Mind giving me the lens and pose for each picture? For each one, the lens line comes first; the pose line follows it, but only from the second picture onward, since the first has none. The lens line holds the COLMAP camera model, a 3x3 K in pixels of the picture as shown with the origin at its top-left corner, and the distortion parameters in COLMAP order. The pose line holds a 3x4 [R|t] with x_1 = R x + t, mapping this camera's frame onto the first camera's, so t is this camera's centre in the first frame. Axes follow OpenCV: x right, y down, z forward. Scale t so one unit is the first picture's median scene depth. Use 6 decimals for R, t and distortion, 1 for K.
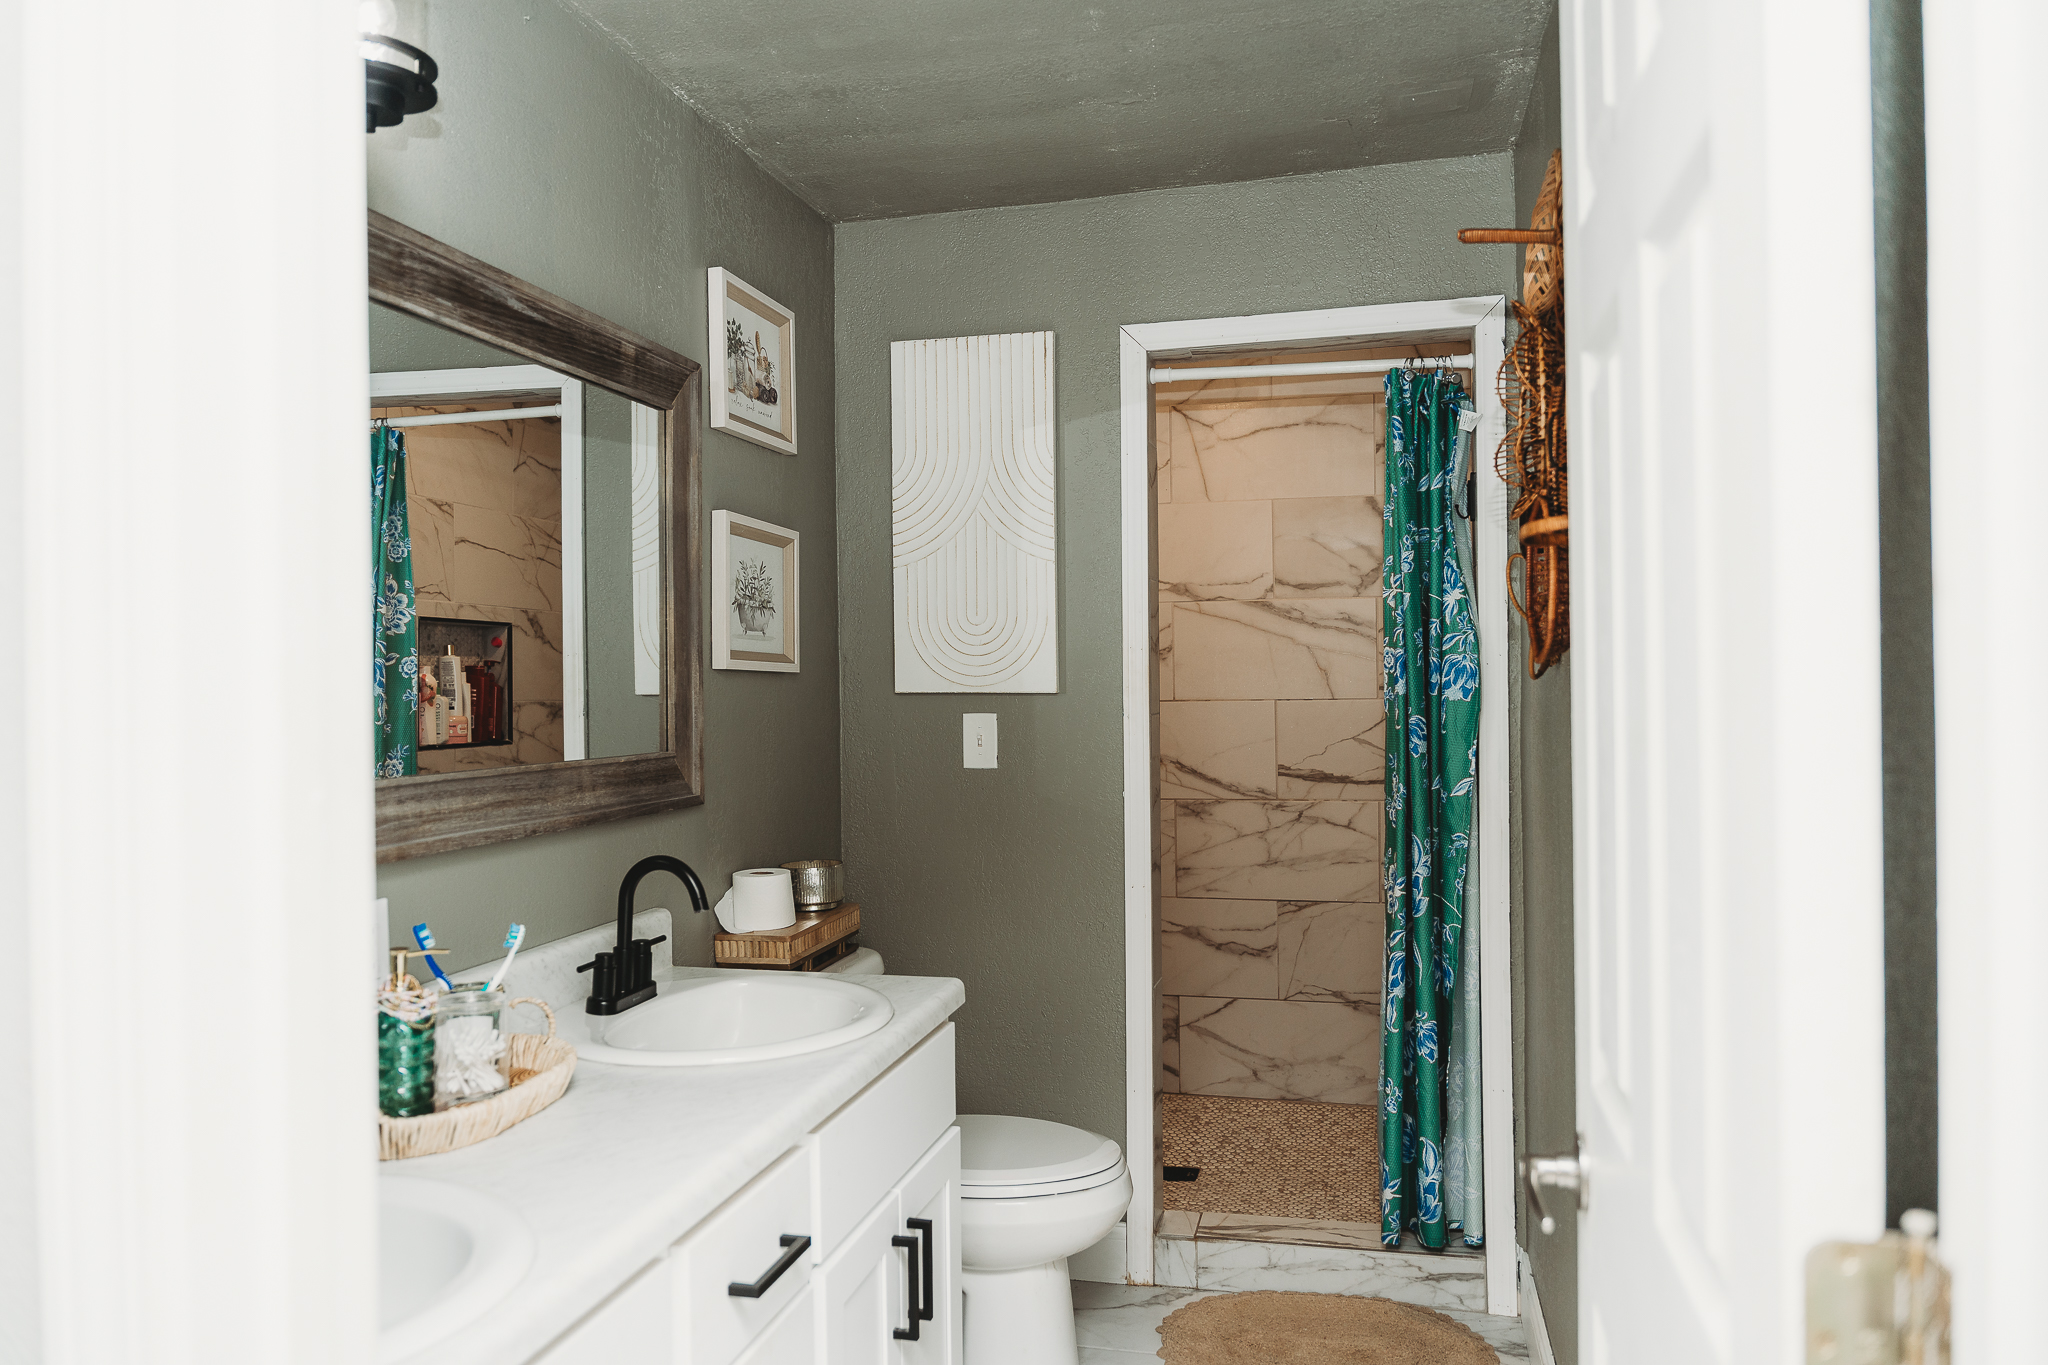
lens RADIAL K [[1437.1, 0, 1023.9], [0, 1437.1, 676.6], [0, 0, 1]] dist [-0.007019, -0.009084]
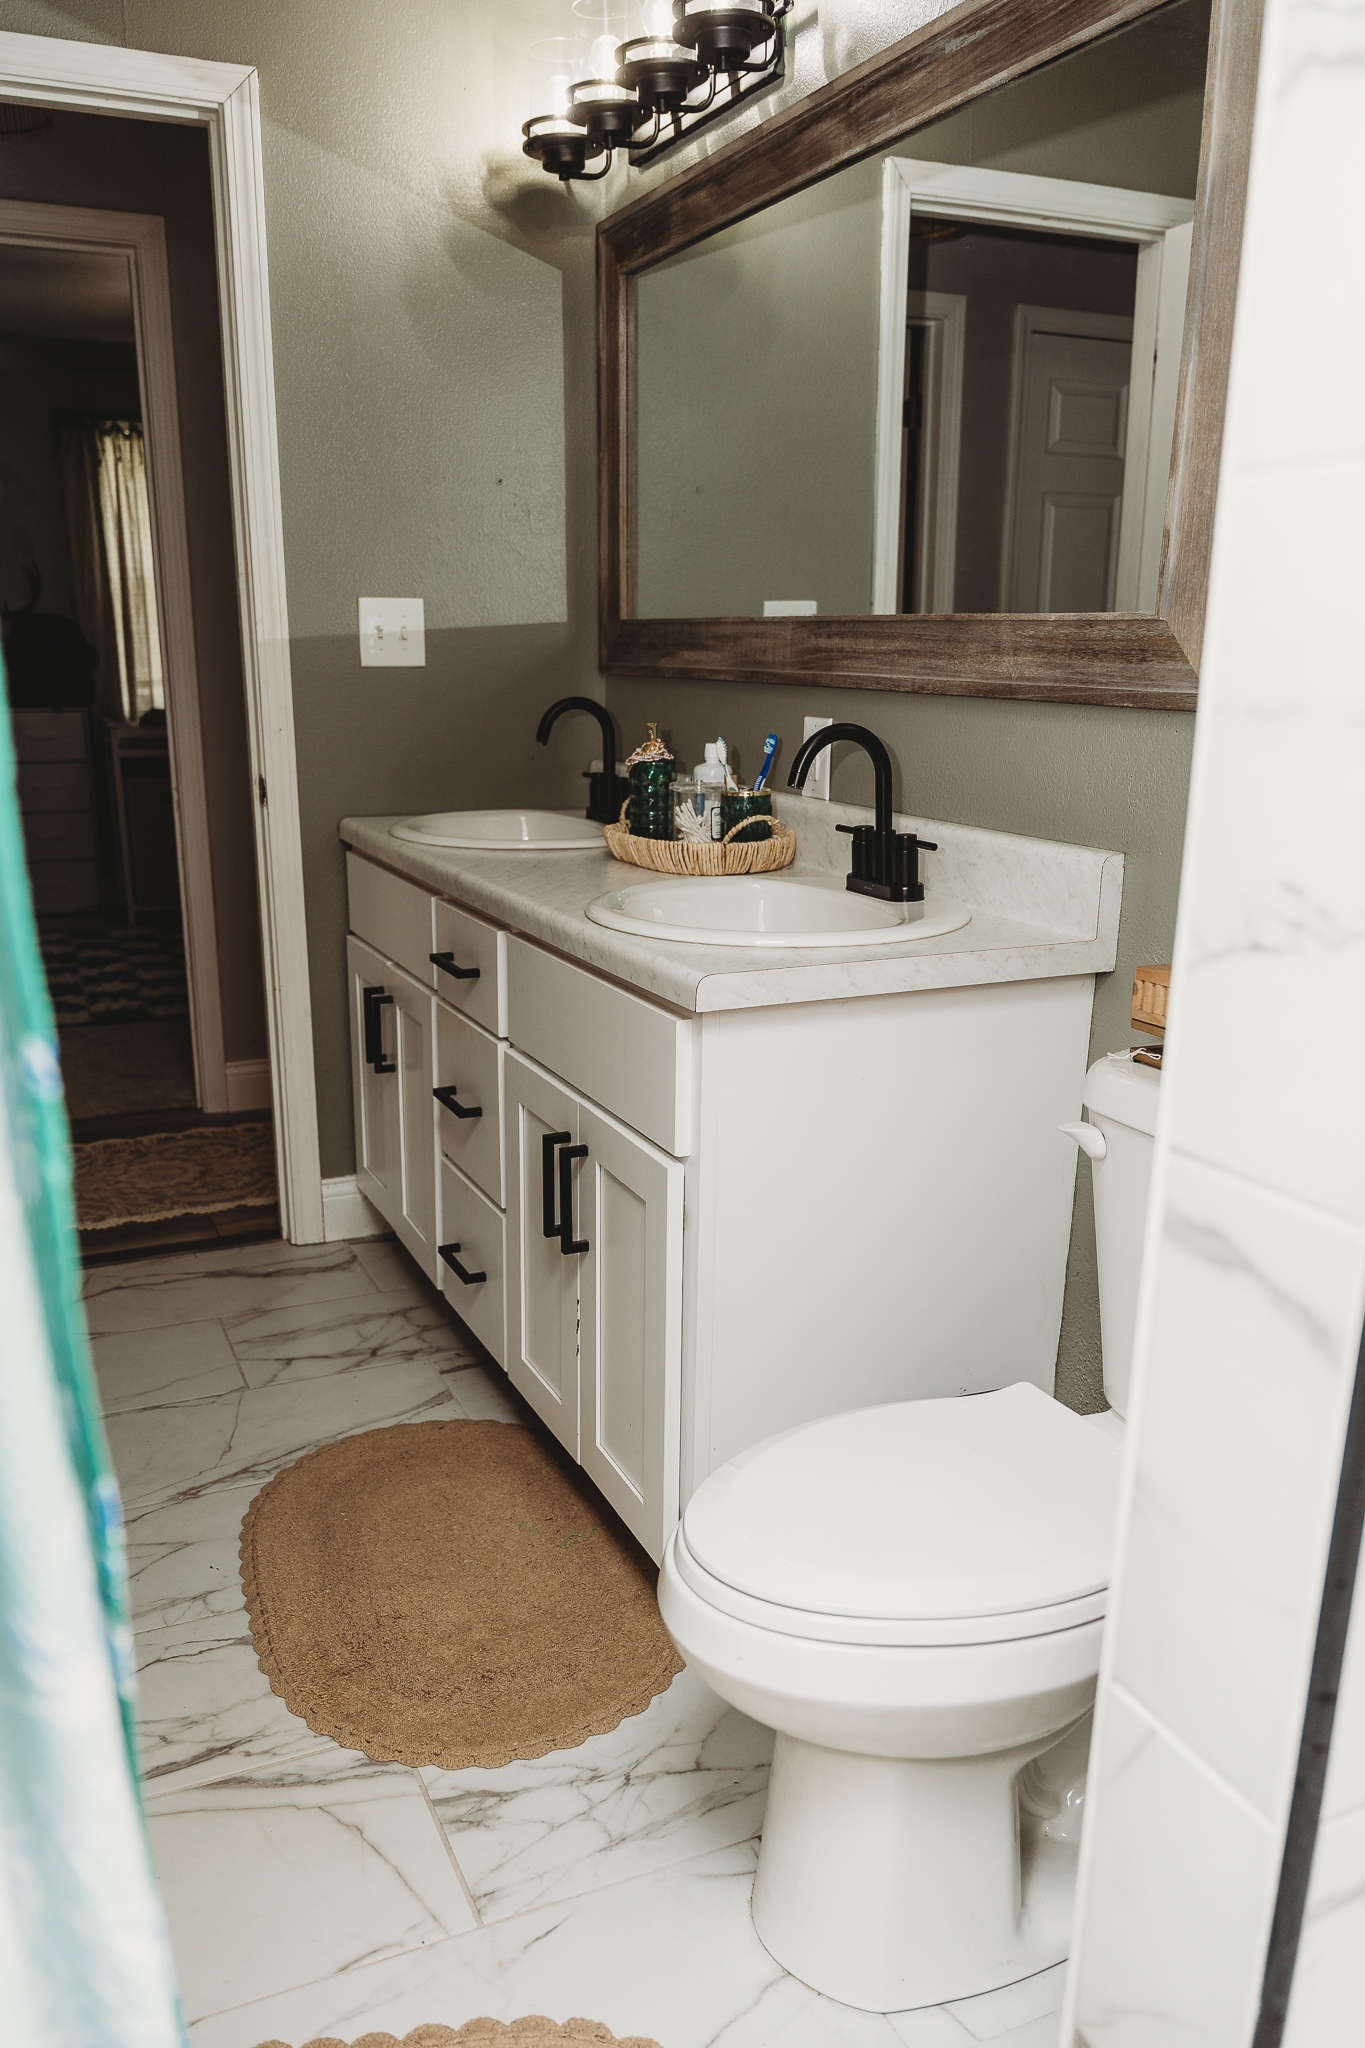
lens RADIAL K [[1437.1, 0, 687.5], [0, 1437.1, 1034.5], [0, 0, 1]] dist [-0.007019, -0.009084]
pose [[-0.759623, 0.183782, -0.623857, 0.401257], [0.005486, 0.961019, 0.276427, 0.067247], [0.650340, 0.206558, -0.731021, 1.658436]]
